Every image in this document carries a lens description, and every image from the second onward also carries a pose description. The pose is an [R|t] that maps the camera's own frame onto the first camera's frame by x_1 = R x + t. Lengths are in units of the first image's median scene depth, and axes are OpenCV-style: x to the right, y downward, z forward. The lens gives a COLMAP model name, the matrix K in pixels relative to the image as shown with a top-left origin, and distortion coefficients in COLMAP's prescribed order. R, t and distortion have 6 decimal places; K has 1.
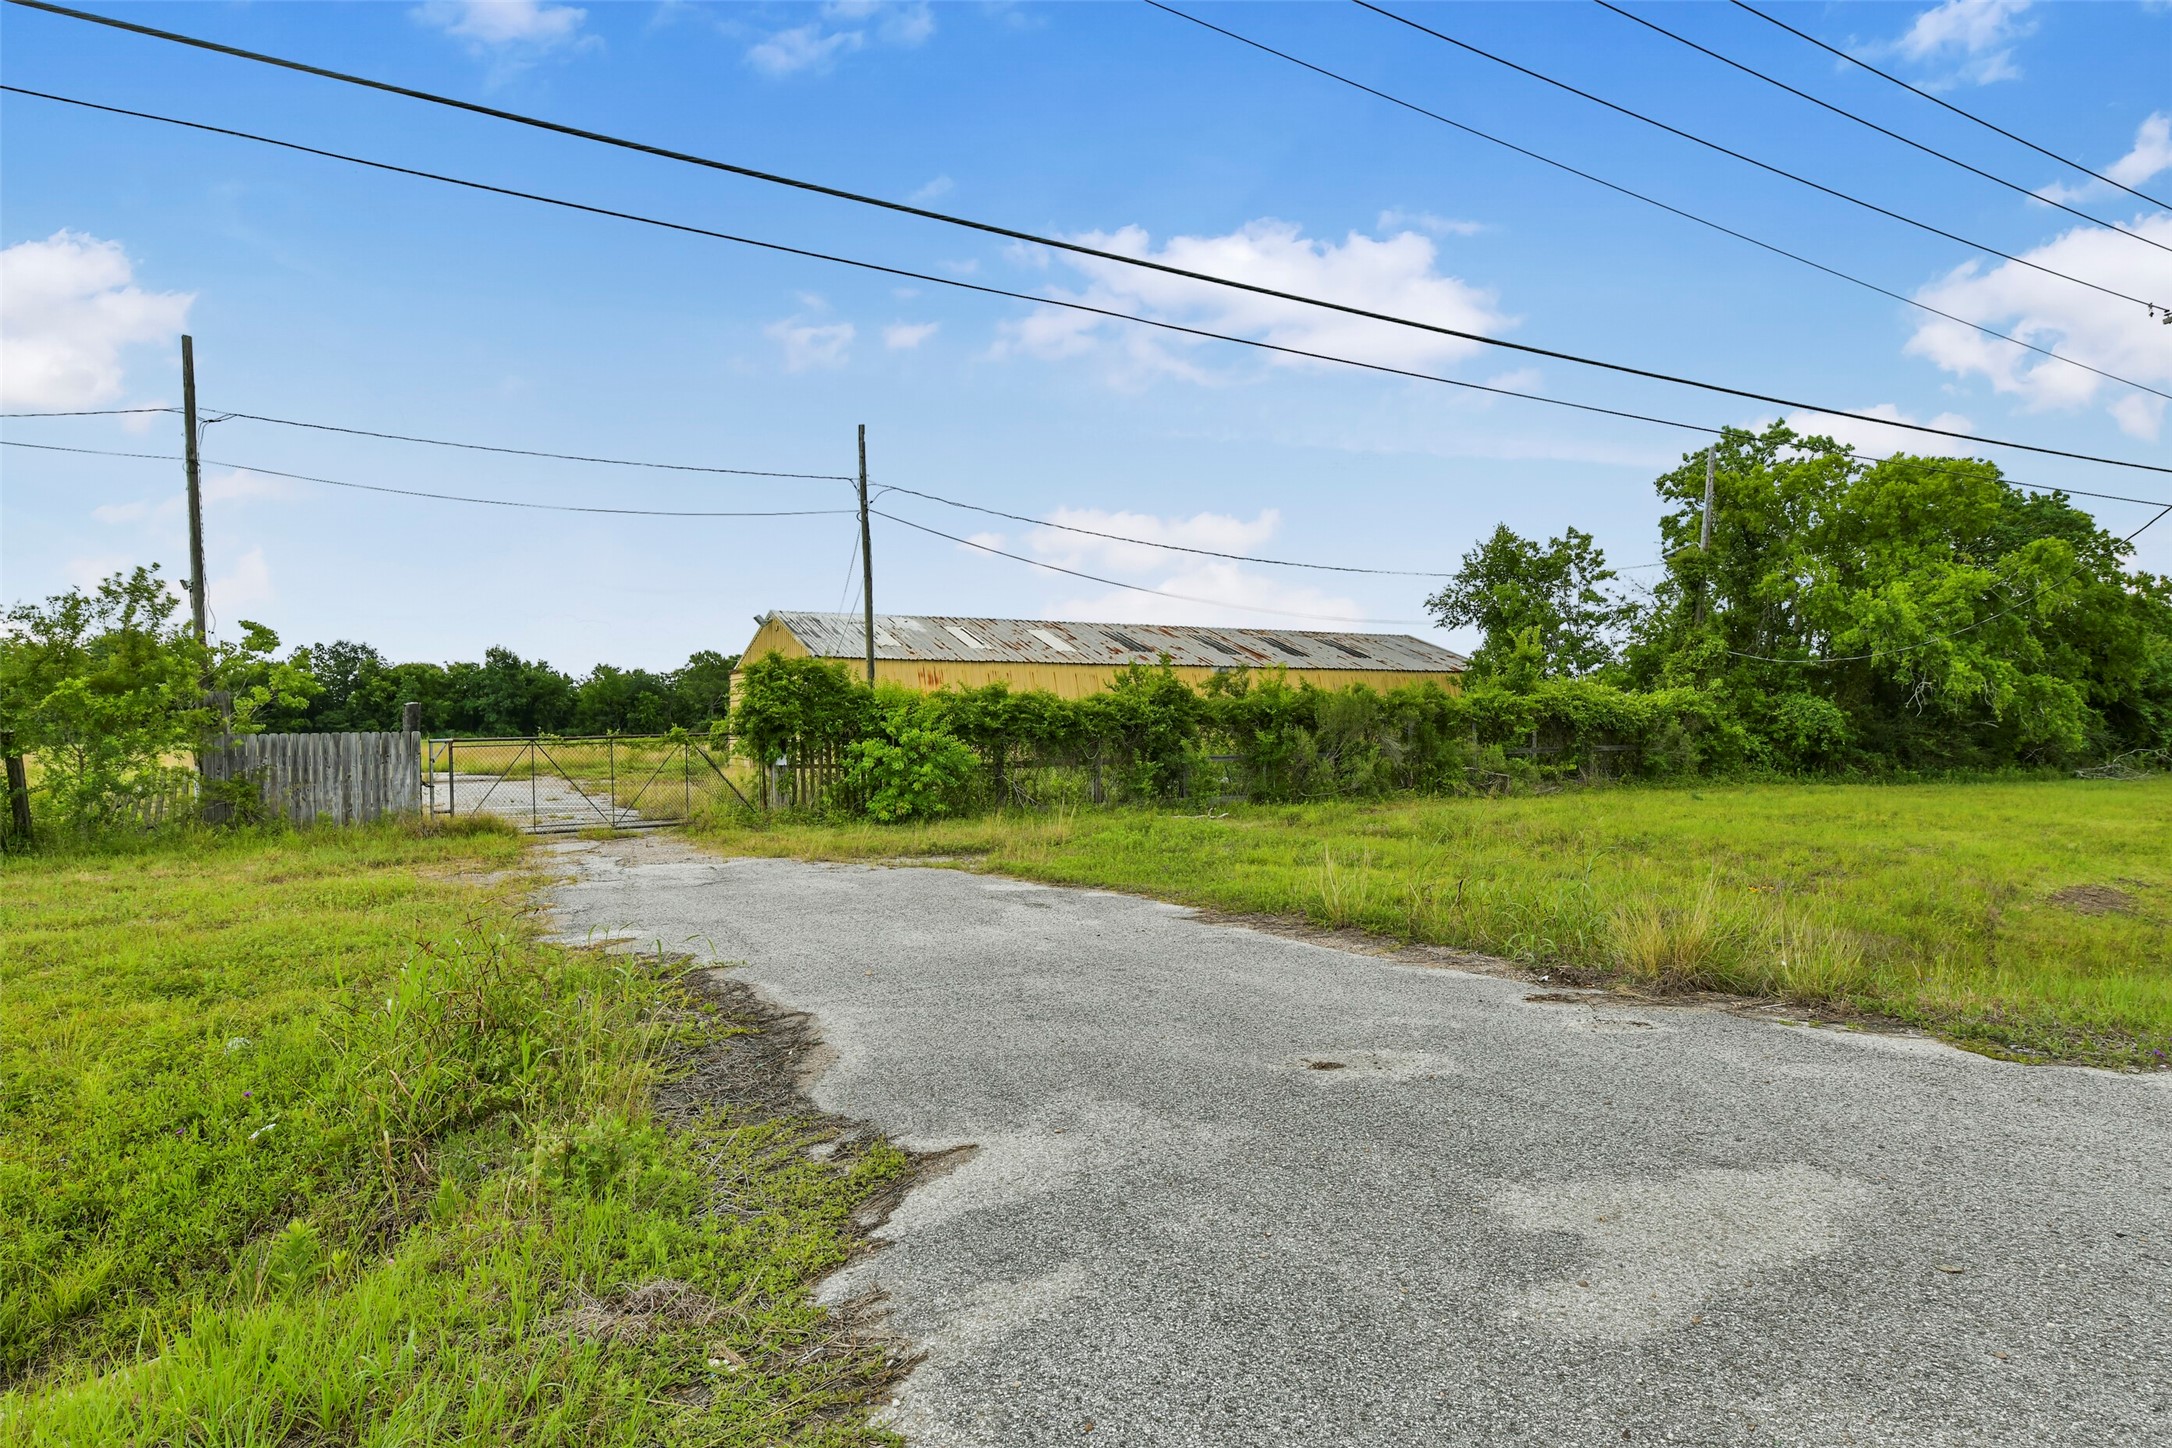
lens RADIAL K [[1236.0, 0, 1086.0], [0, 1236.0, 724.0], [0, 0, 1]] dist [0.000305, 0.000121]
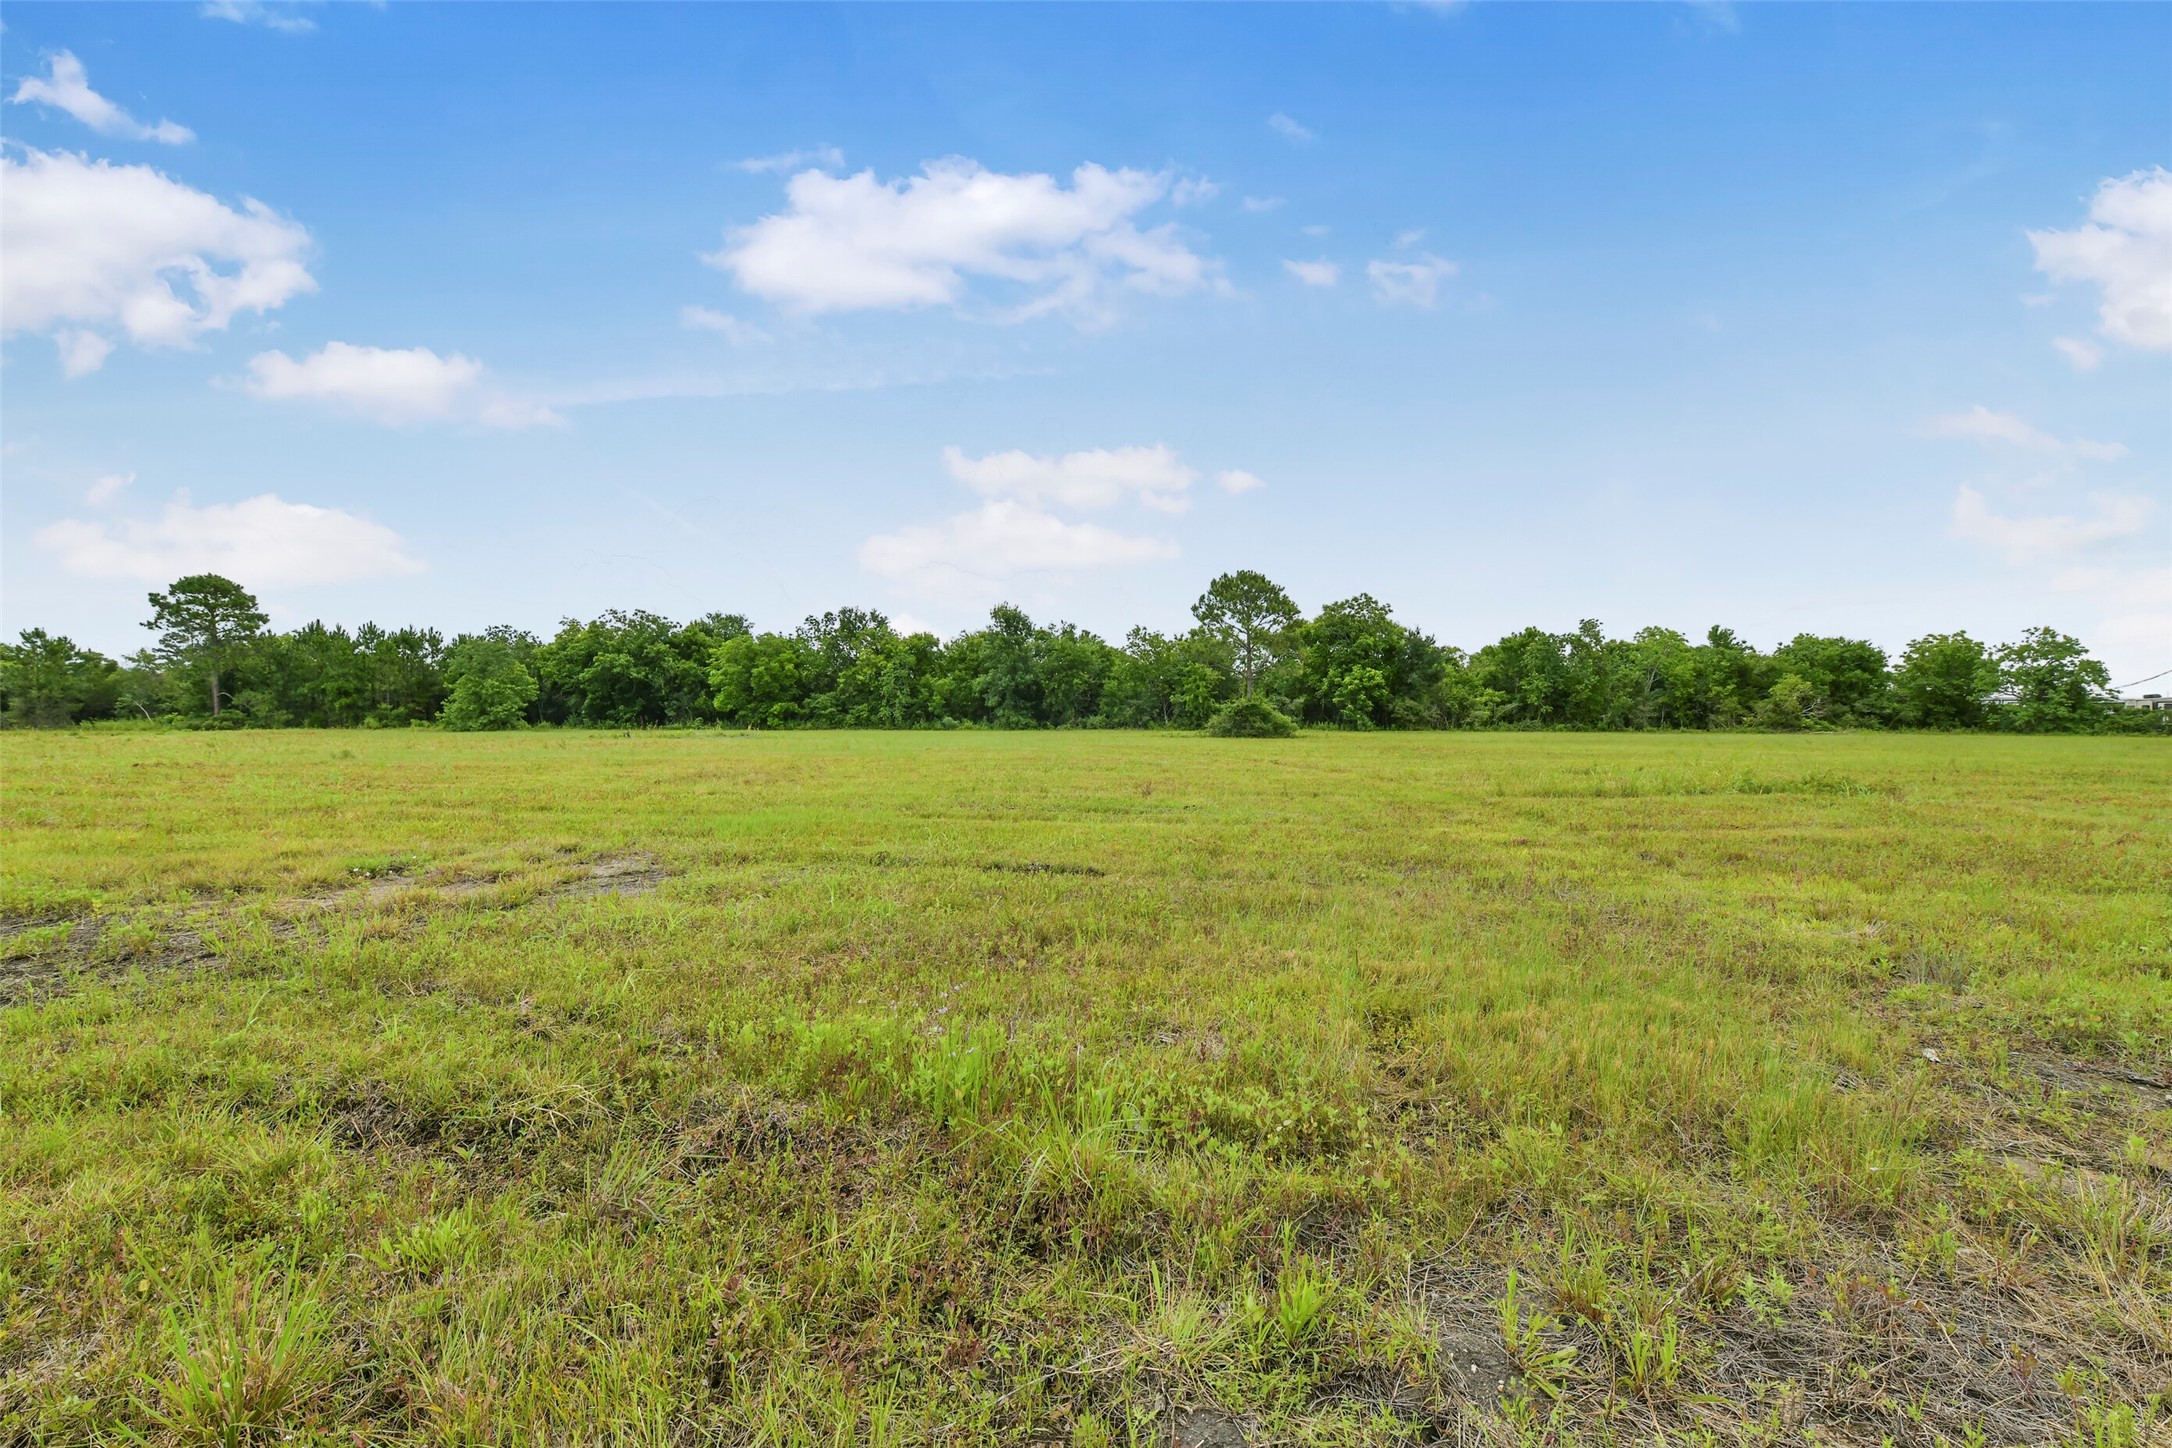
lens RADIAL K [[884.9, 0, 1091.1], [0, 884.9, 732.7], [0, 0, 1]] dist [-0.002704, -0.000357]
pose [[0.790404, 0.017927, -0.612324, -0.111159], [-0.005805, 0.999746, 0.021777, 0.001931], [0.612559, -0.013658, 0.790307, 0.618991]]
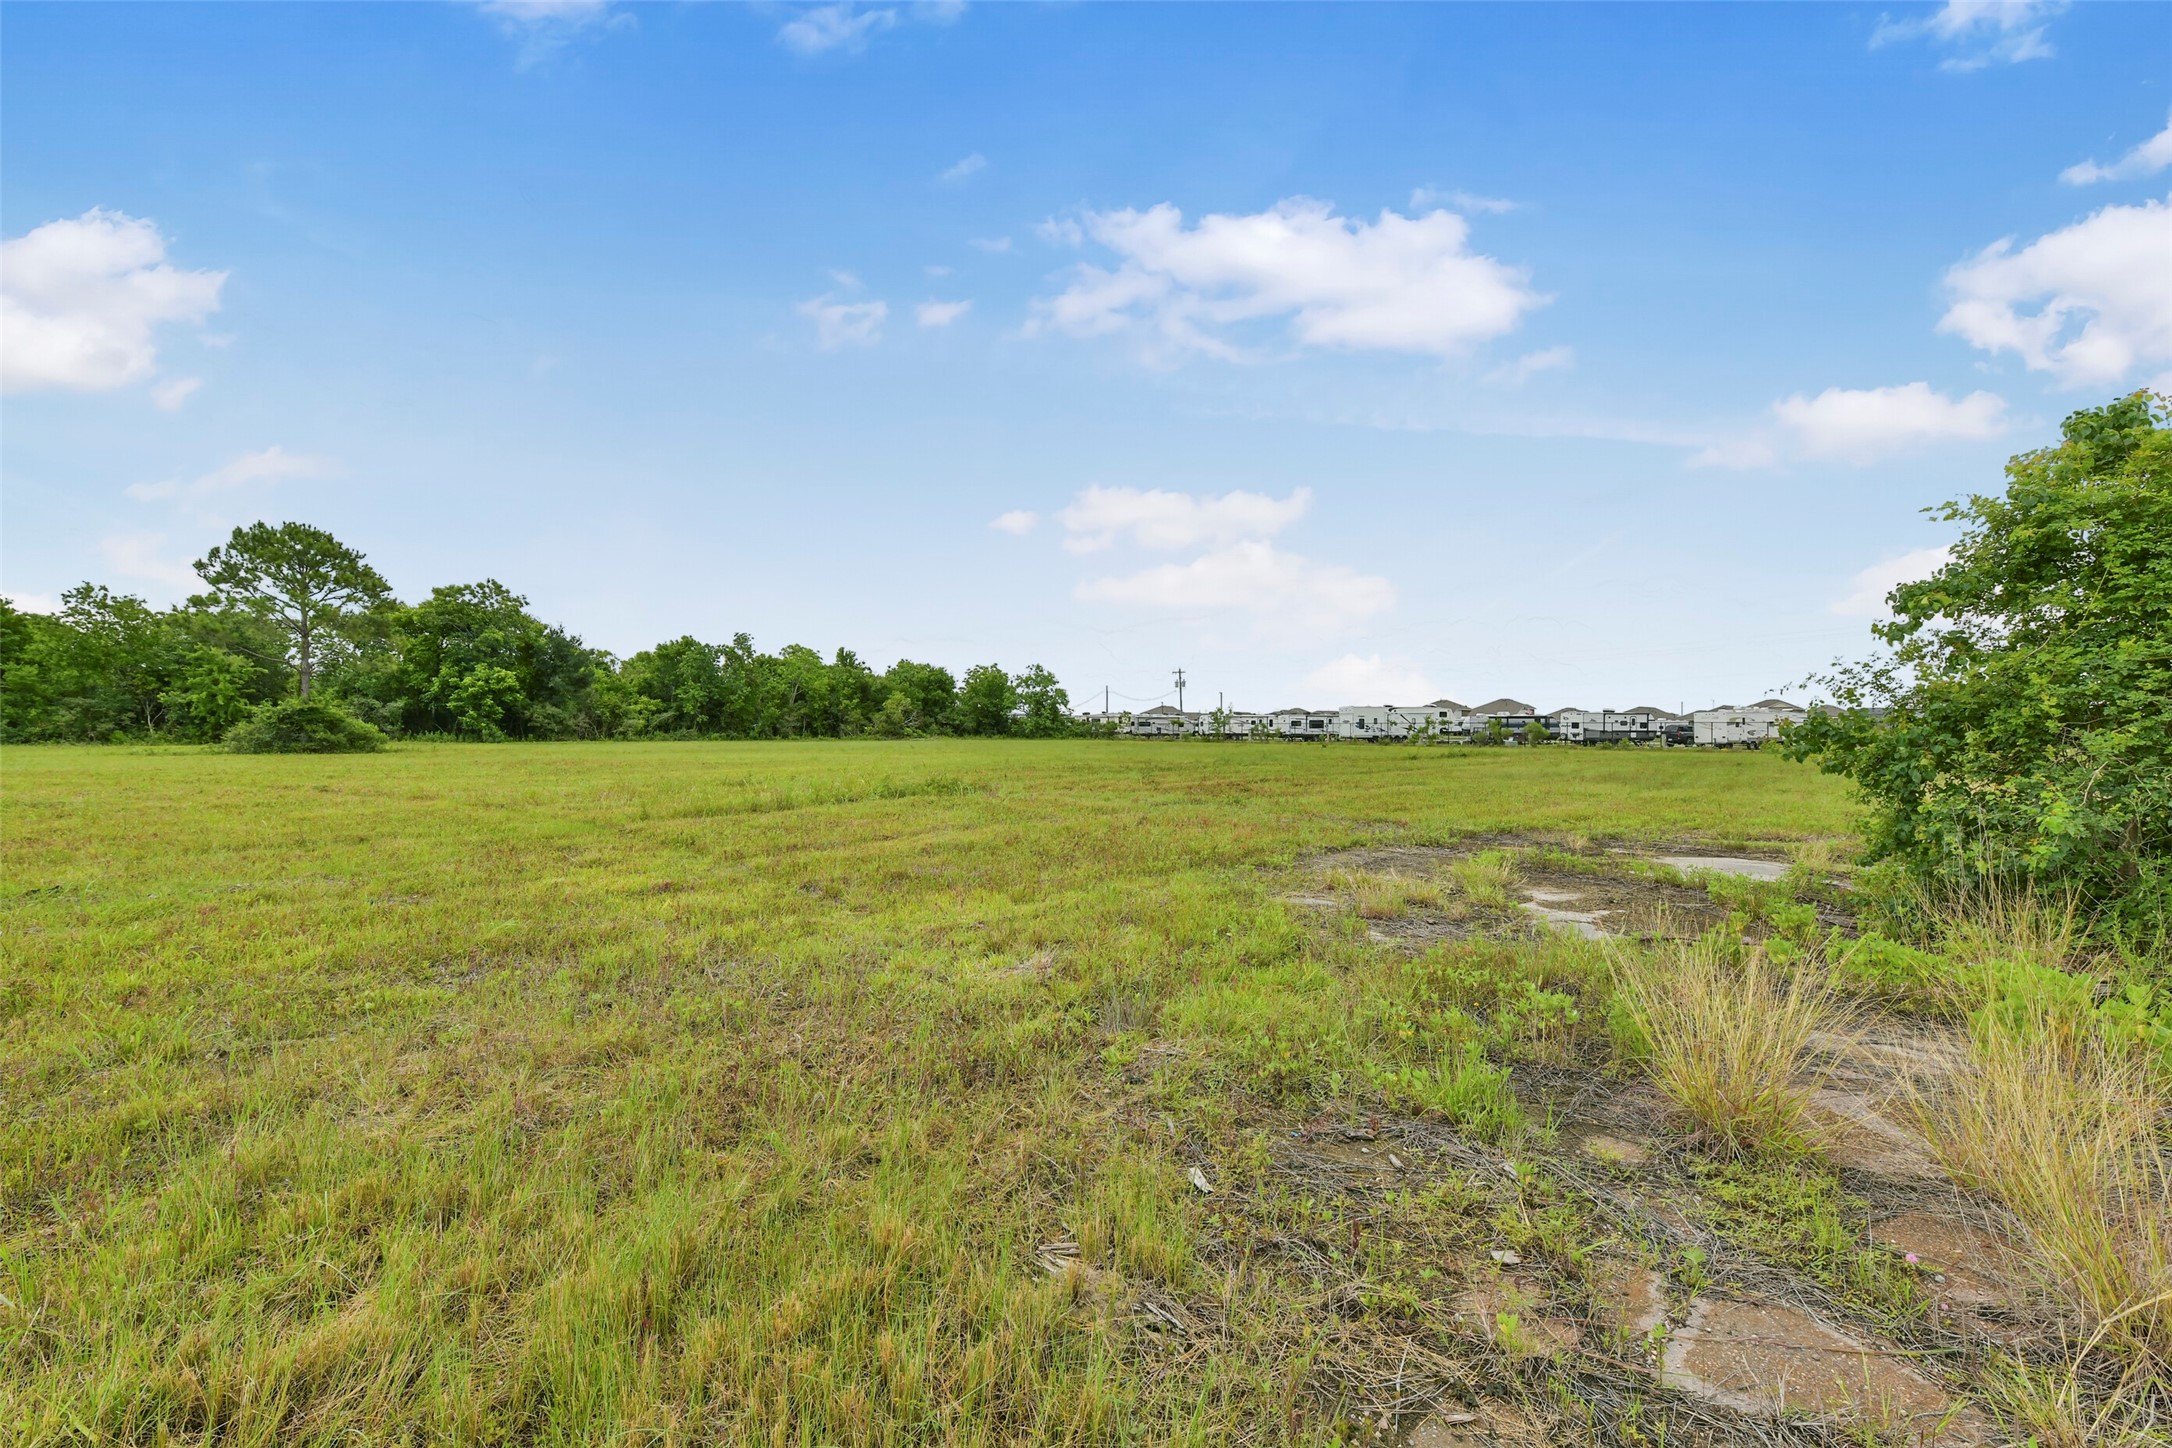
lens RADIAL K [[873.6, 0, 1086.0], [0, 873.6, 724.0], [0, 0, 1]] dist [-0.001018, -0.000649]
pose [[0.973788, 0.010095, 0.227233, -0.114505], [-0.008973, 0.999942, -0.005968, 0.002209], [-0.227280, 0.003773, 0.973822, 0.639698]]
